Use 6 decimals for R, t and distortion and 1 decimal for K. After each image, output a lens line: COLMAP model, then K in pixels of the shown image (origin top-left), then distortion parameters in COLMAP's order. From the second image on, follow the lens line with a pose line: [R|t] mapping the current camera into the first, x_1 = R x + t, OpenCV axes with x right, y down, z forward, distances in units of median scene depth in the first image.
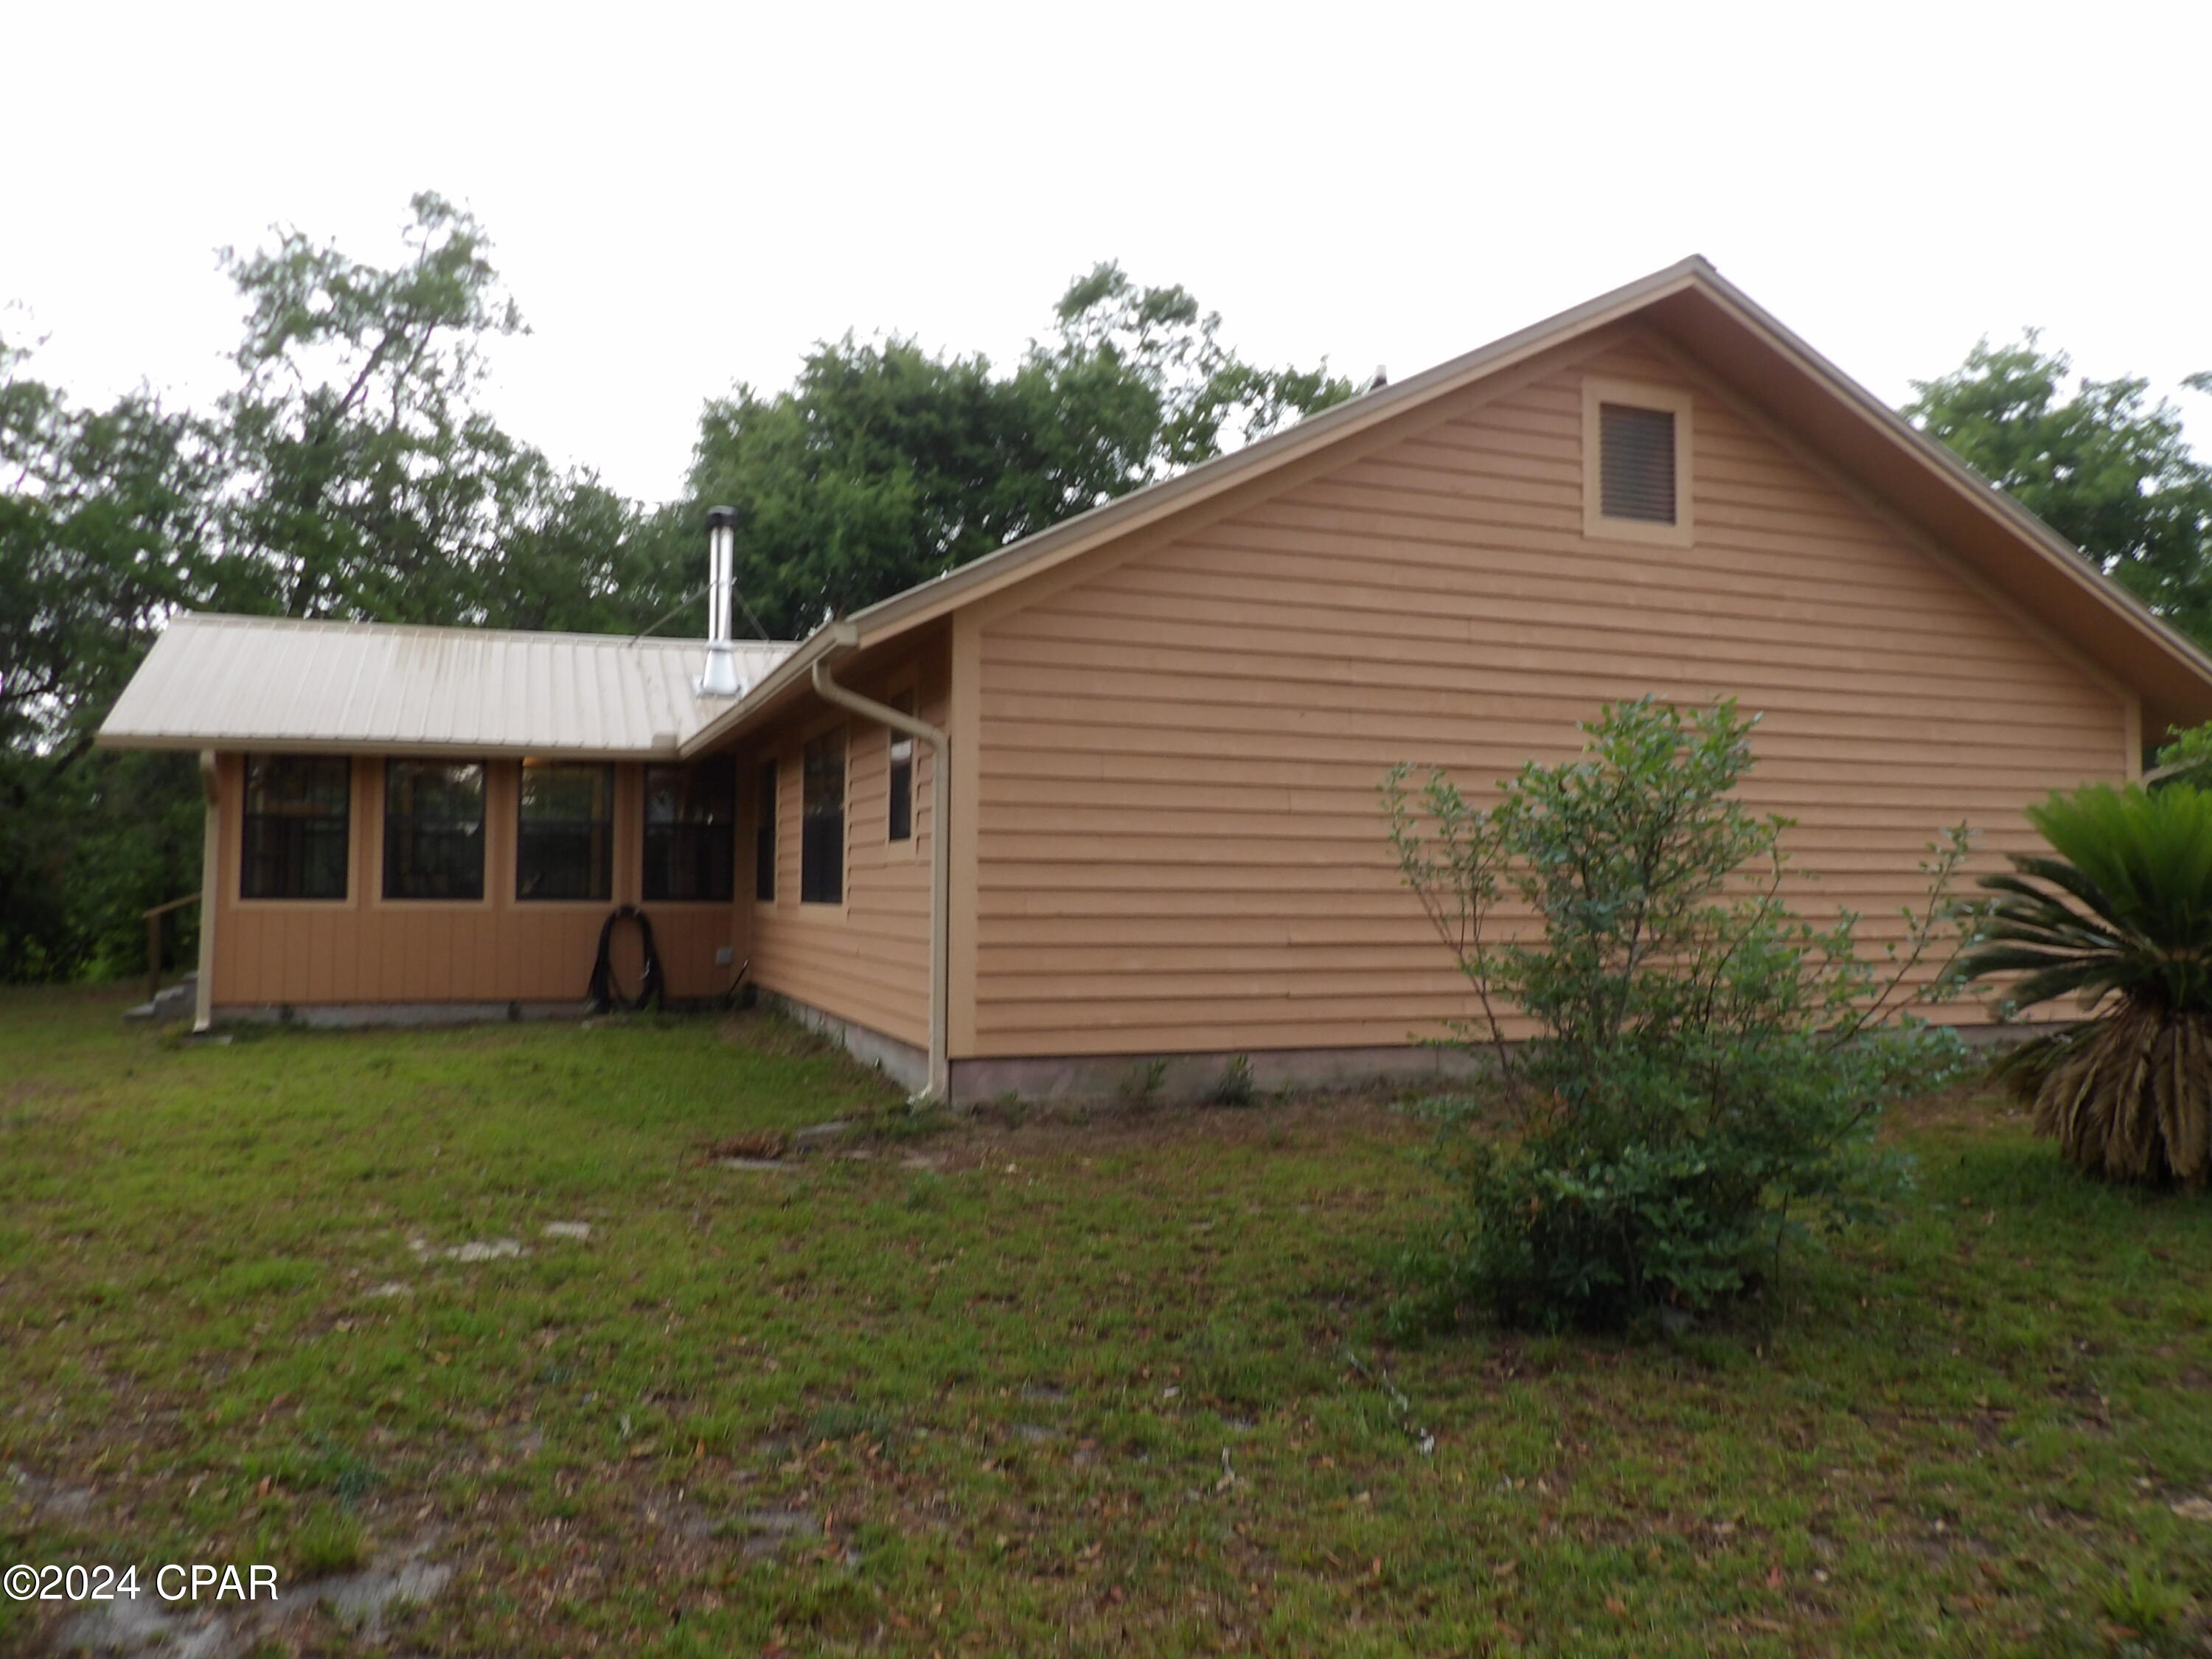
lens RADIAL K [[1577.3, 0, 1099.9], [0, 1577.3, 812.7], [0, 0, 1]] dist [-0.030534, 0.043985]
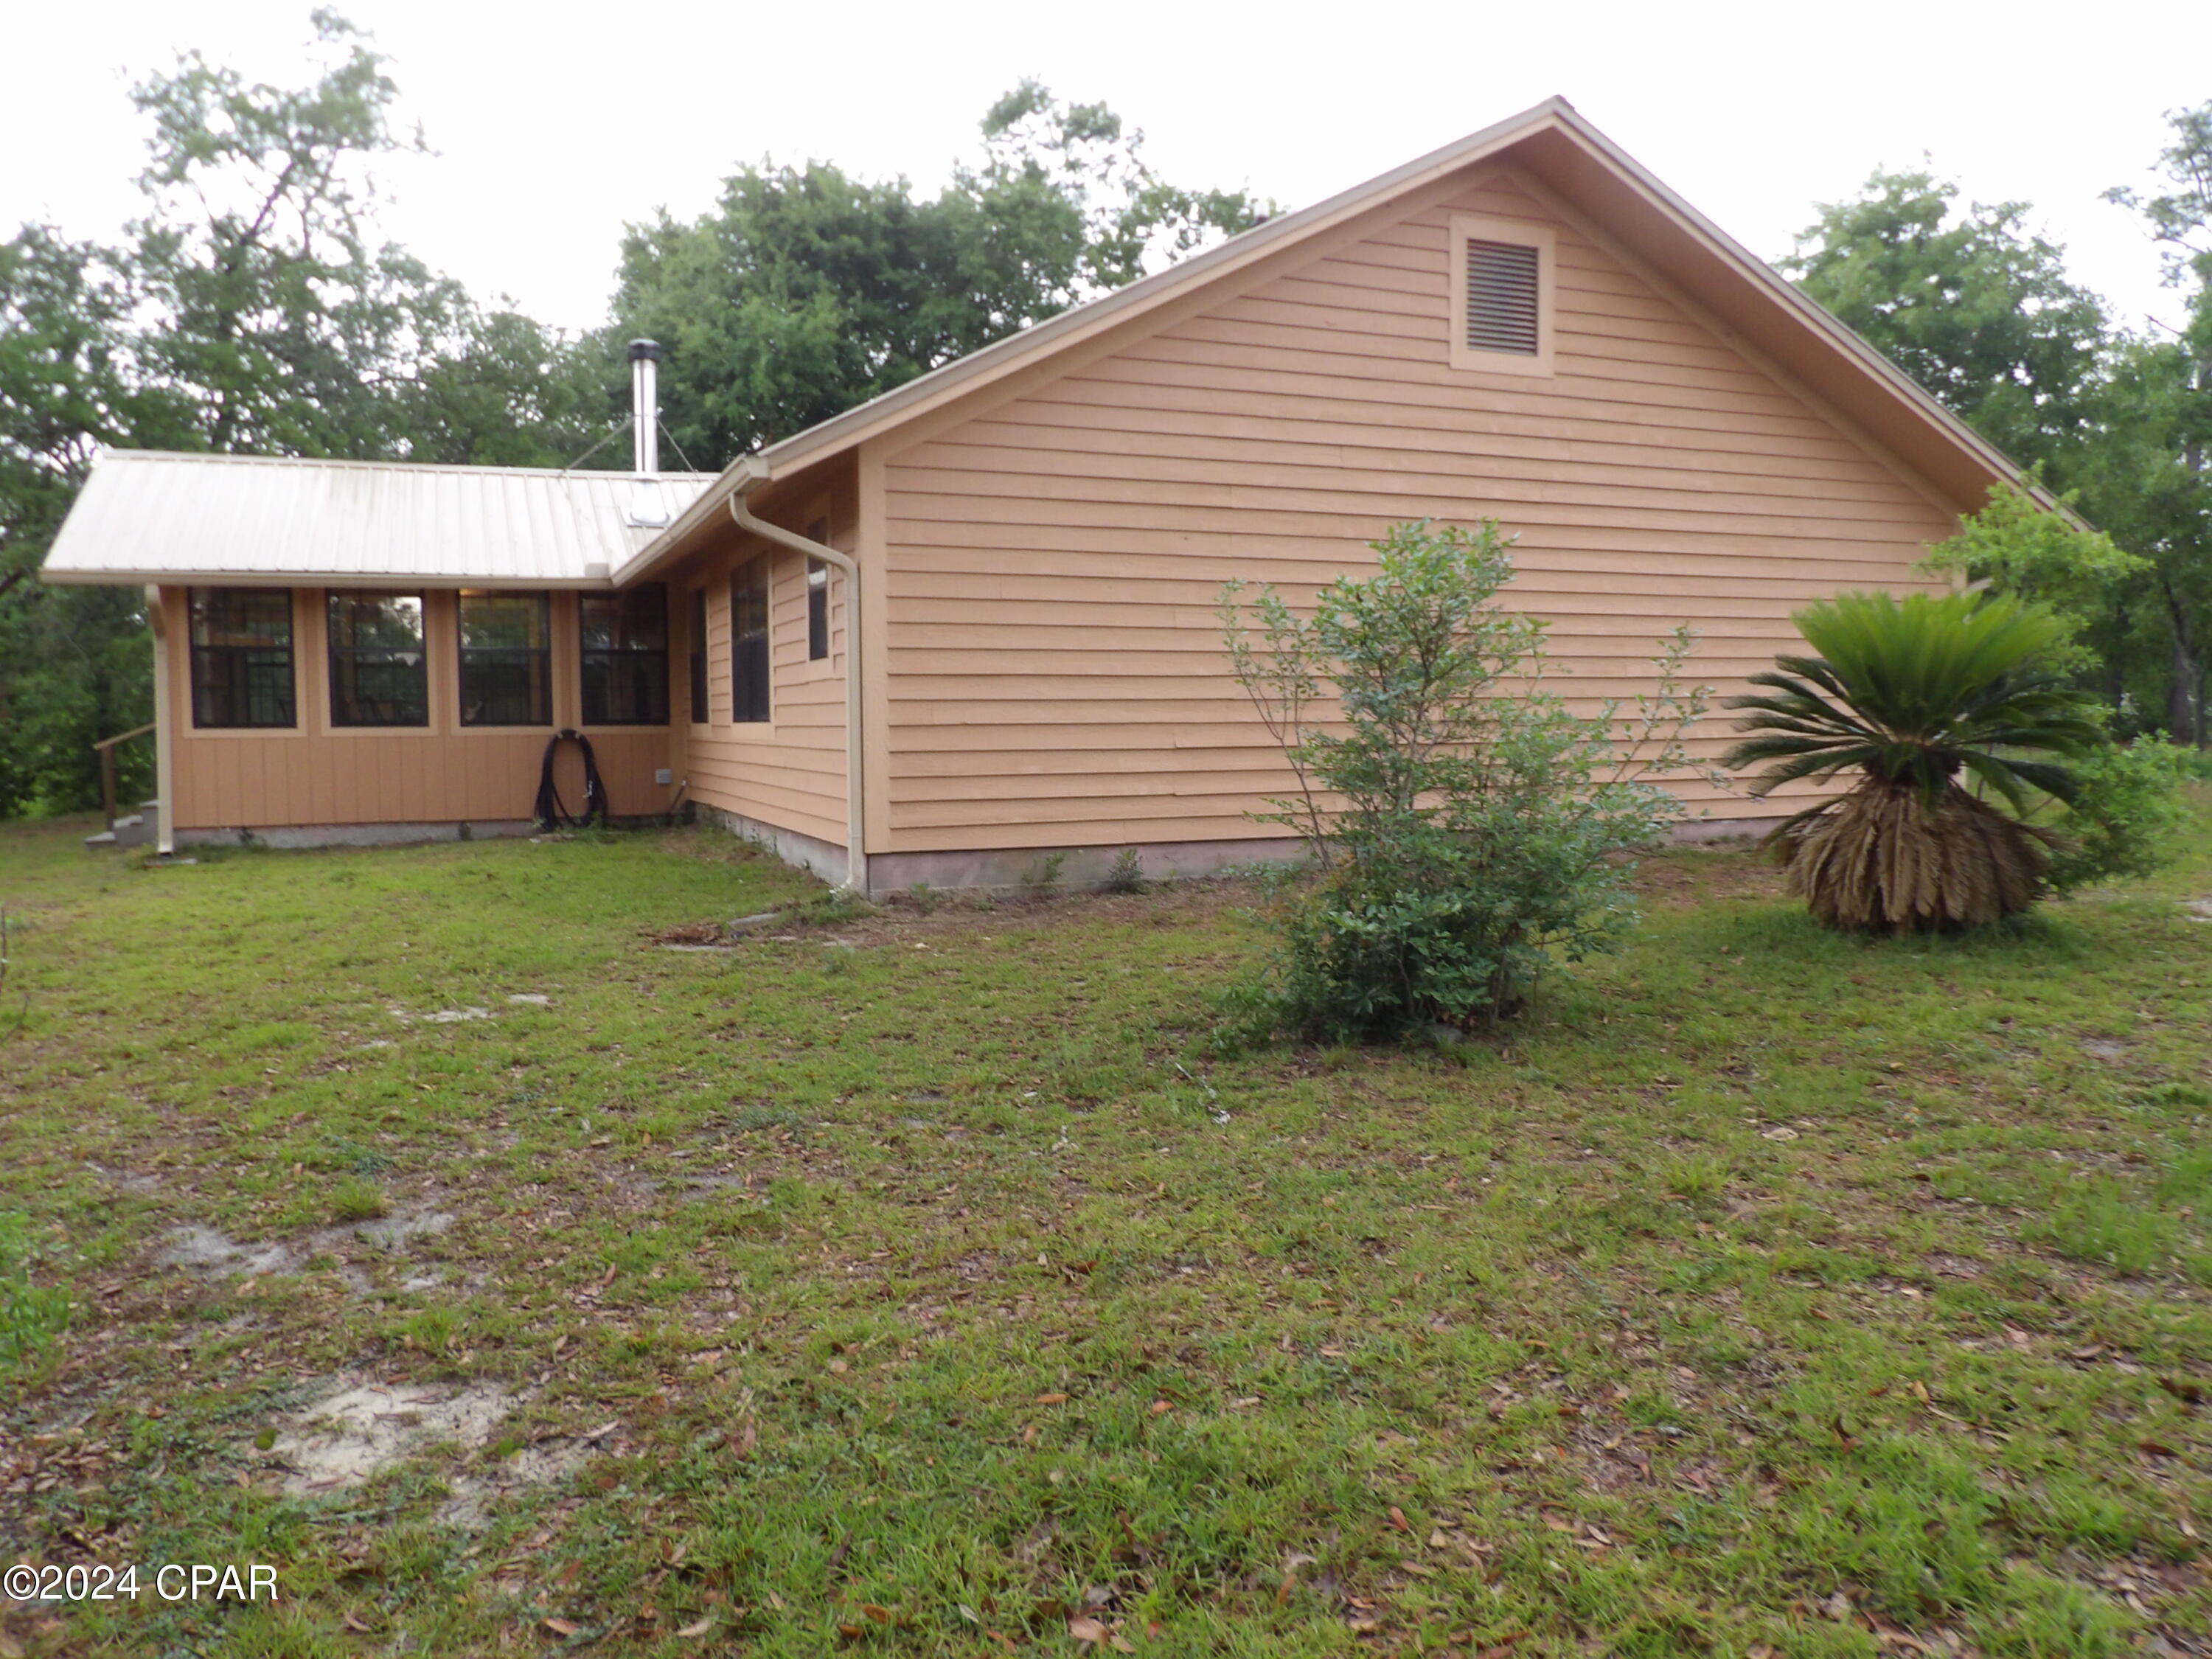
lens RADIAL K [[1577.3, 0, 1099.9], [0, 1577.3, 812.7], [0, 0, 1]] dist [-0.030534, 0.043985]
pose [[0.999315, -0.016008, 0.033373, 0.029032], [0.012285, 0.993975, 0.108912, 0.006945], [-0.034915, -0.108428, 0.993491, -0.096892]]
